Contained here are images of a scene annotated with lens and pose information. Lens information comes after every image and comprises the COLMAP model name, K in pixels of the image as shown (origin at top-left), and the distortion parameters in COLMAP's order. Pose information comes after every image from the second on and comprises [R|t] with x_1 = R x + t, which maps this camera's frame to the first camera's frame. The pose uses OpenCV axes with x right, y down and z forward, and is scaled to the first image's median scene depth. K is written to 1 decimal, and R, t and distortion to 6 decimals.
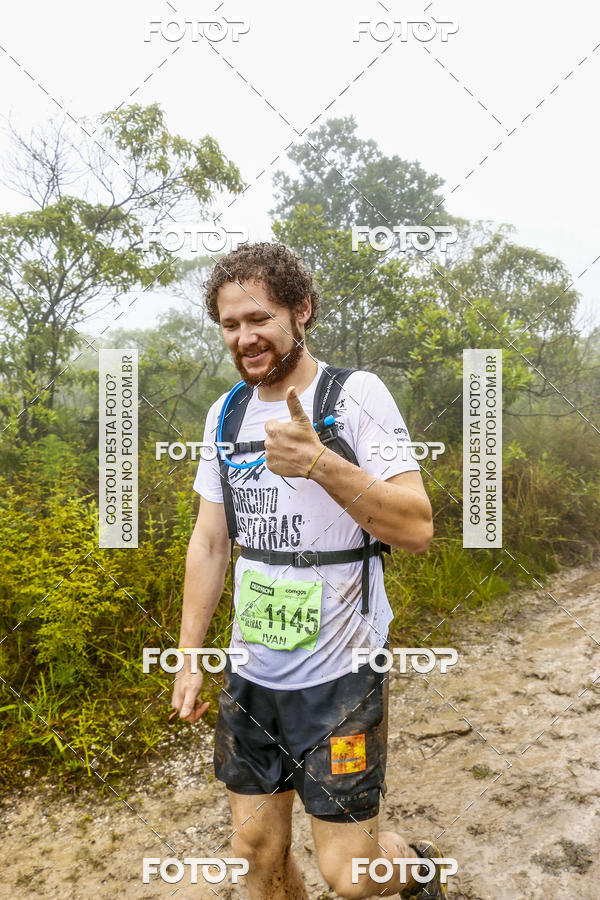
lens RADIAL K [[814.8, 0, 303.6], [0, 814.8, 454.1], [0, 0, 1]] dist [-0.156210, 0.200889]
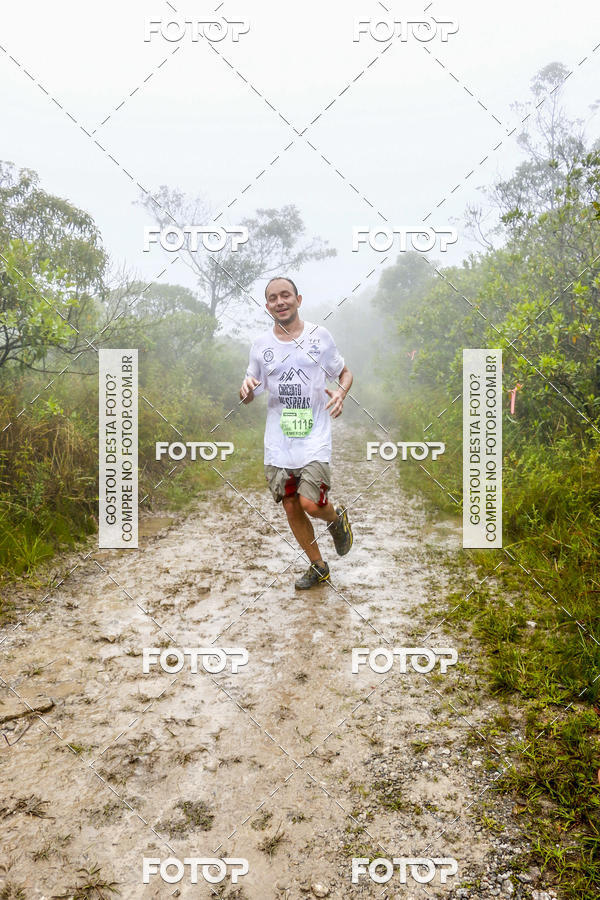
lens RADIAL K [[818.5, 0, 302.6], [0, 818.5, 451.7], [0, 0, 1]] dist [-0.153499, 0.194988]
pose [[0.812640, 0.010451, 0.582672, -0.094249], [-0.035240, 0.998891, 0.031233, 0.015249], [-0.581699, -0.045914, 0.812107, 0.097372]]
